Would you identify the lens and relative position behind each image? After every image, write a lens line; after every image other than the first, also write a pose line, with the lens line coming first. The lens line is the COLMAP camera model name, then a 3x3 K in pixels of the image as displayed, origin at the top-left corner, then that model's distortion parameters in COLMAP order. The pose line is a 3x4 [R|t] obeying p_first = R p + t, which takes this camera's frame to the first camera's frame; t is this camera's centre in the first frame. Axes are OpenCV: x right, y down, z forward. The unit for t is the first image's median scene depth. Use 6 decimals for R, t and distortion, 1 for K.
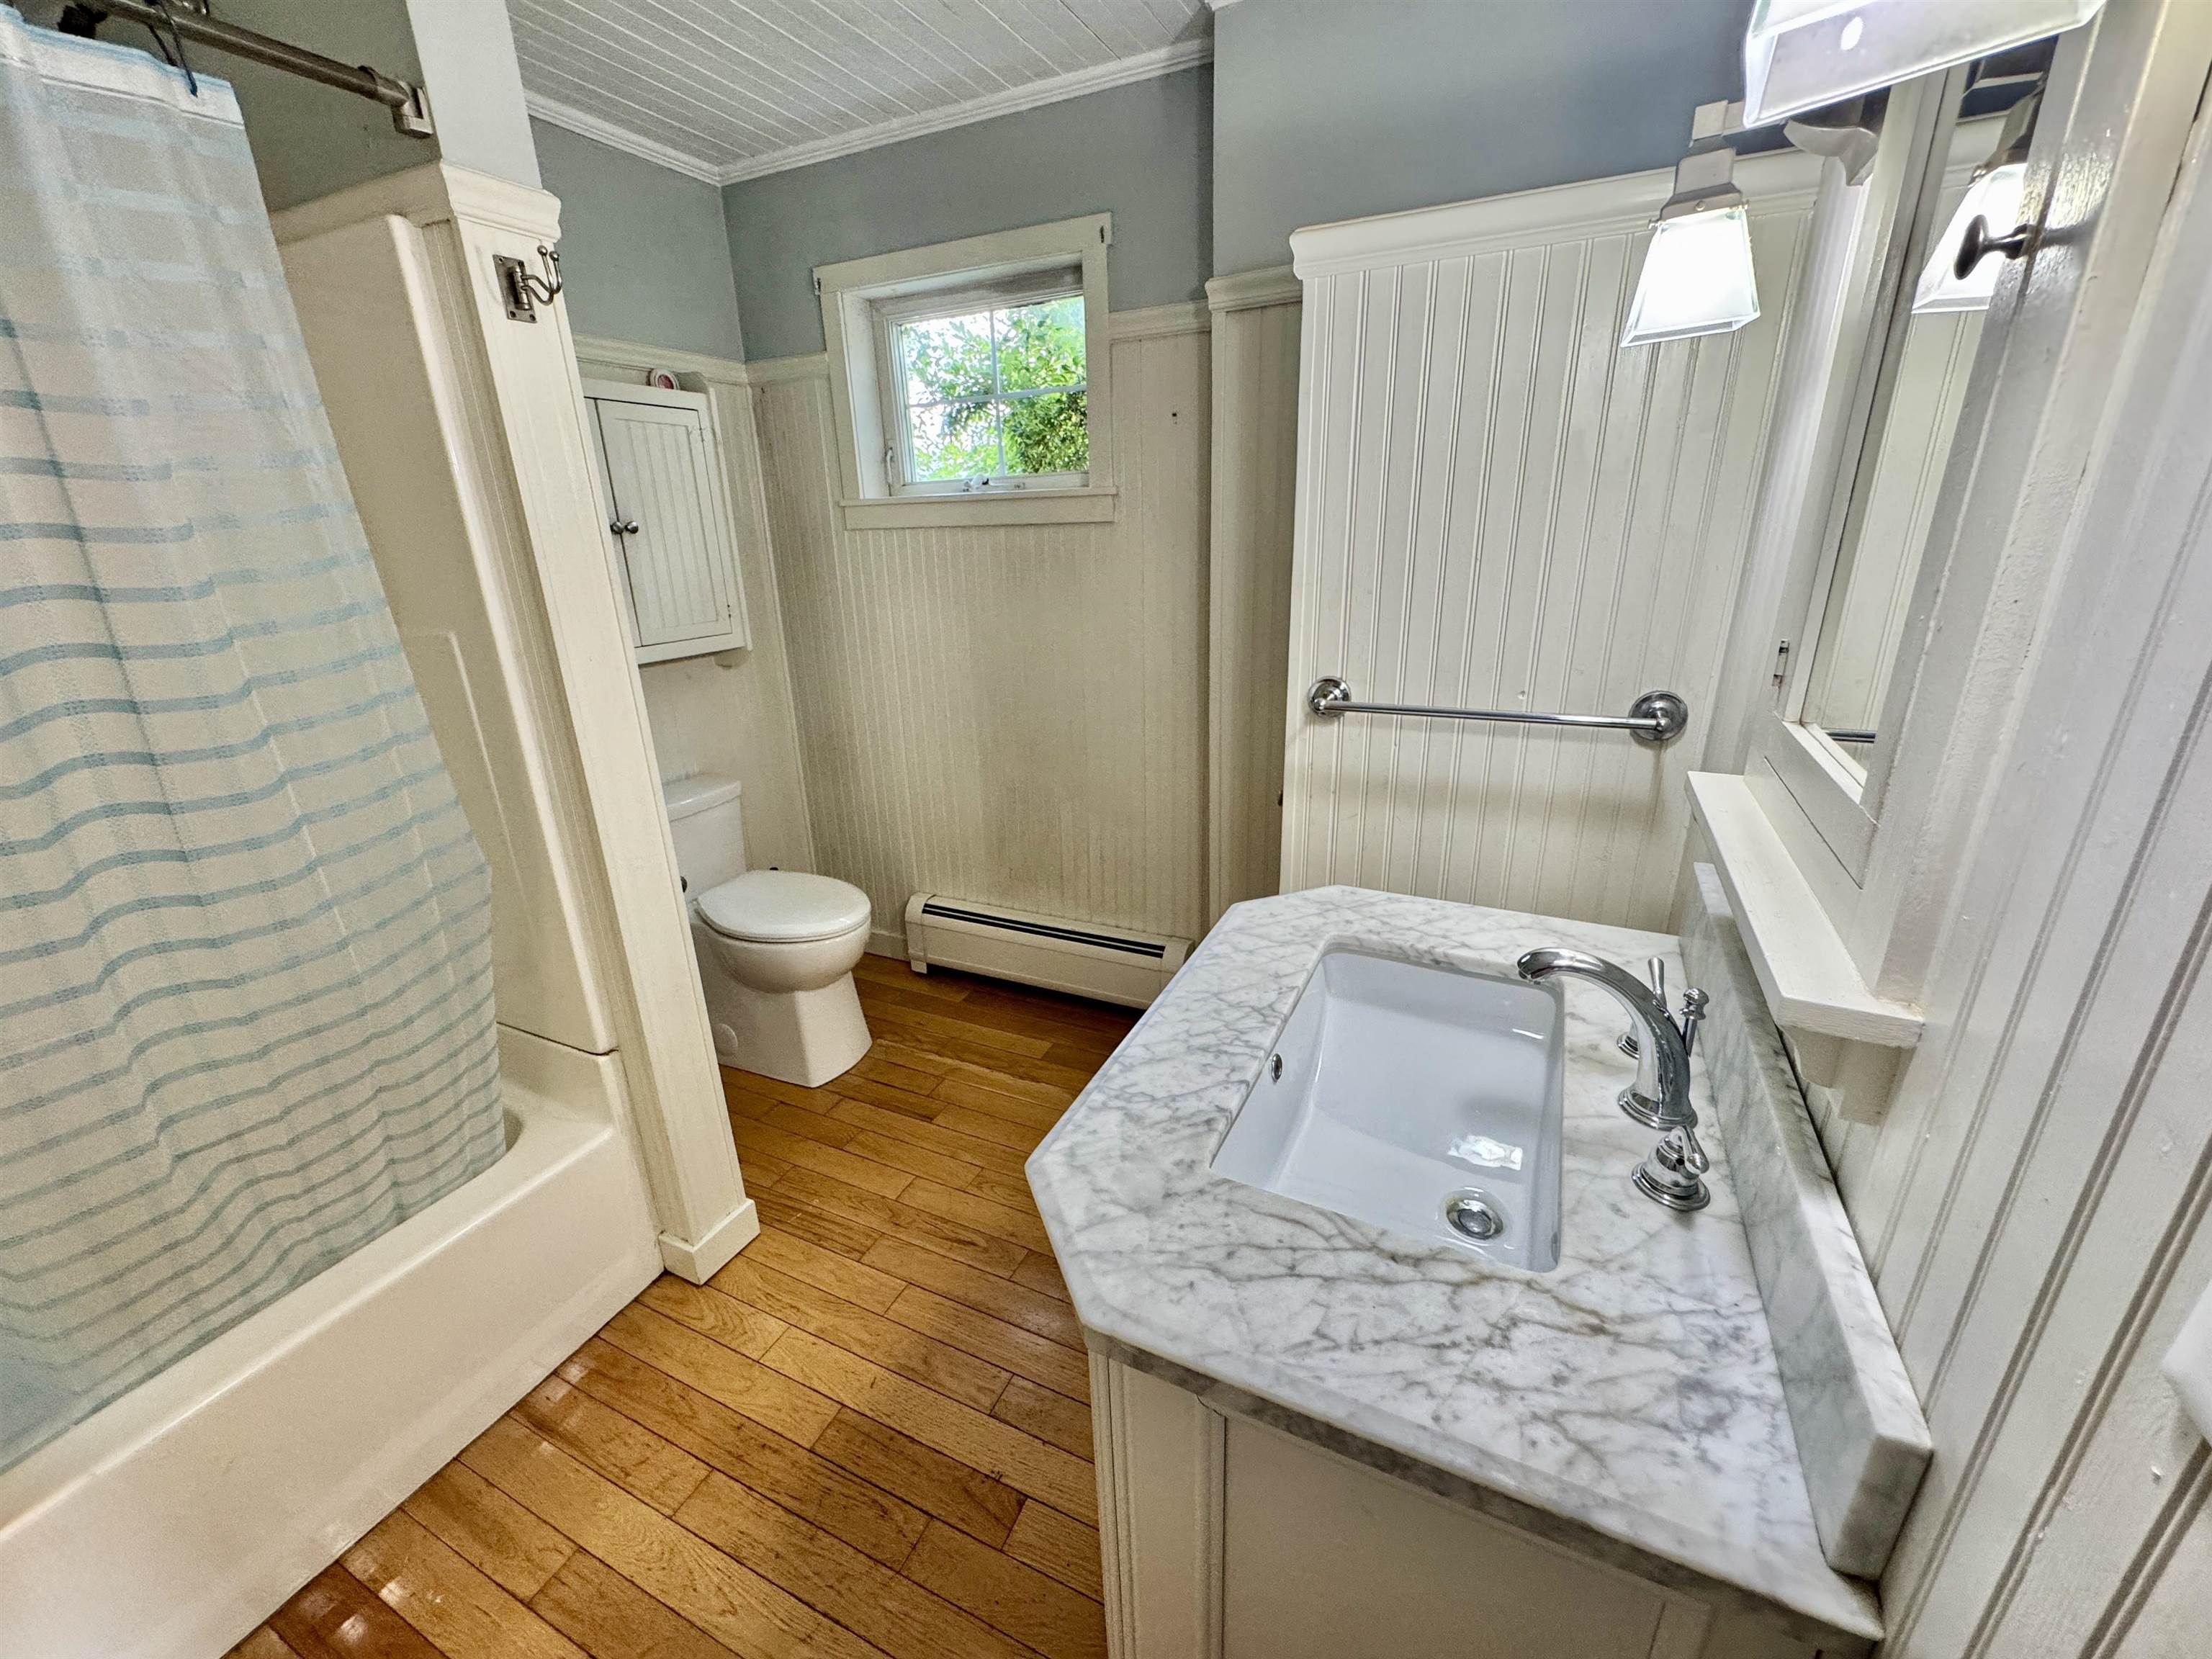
lens RADIAL K [[885.3, 0, 1107.2], [0, 885.3, 822.5], [0, 0, 1]] dist [-0.002528, 0.000678]
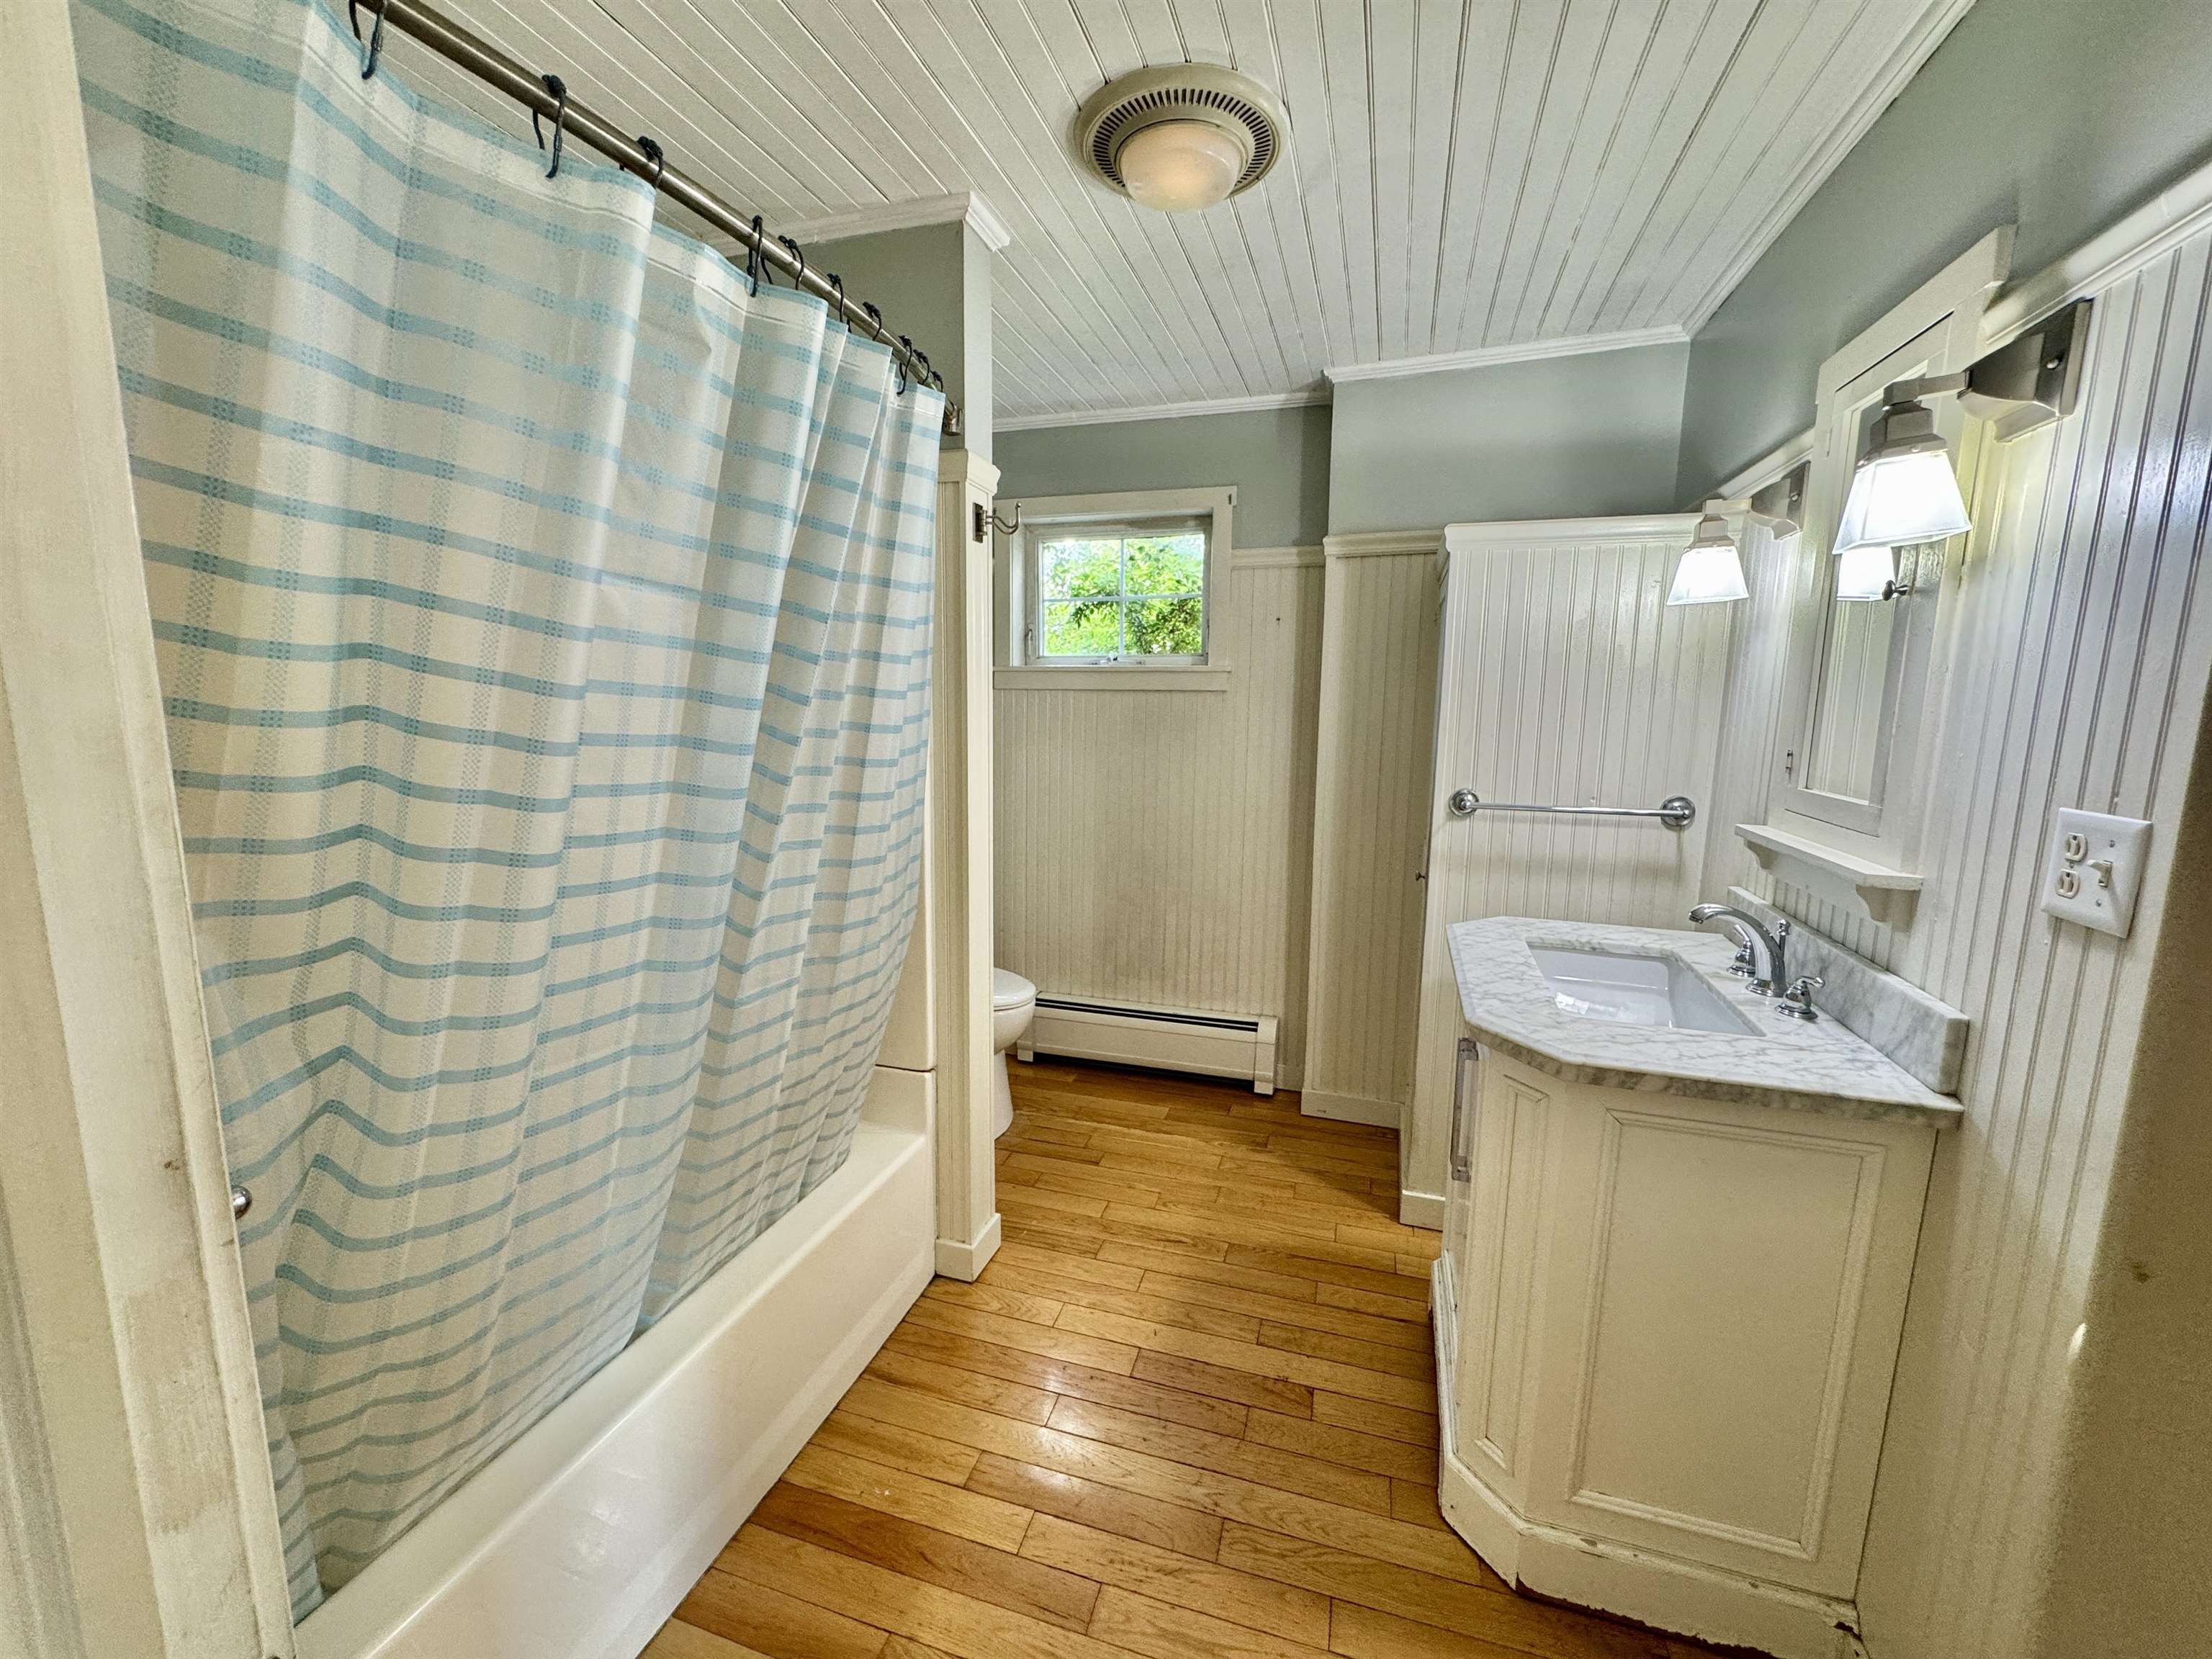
lens RADIAL K [[885.3, 0, 1103.5], [0, 885.3, 826.1], [0, 0, 1]] dist [-0.002528, 0.000678]
pose [[0.987917, 0.021757, 0.153451, -0.494416], [0.008303, 0.981246, -0.192579, 0.155256], [-0.154763, 0.191526, 0.969209, -0.307347]]
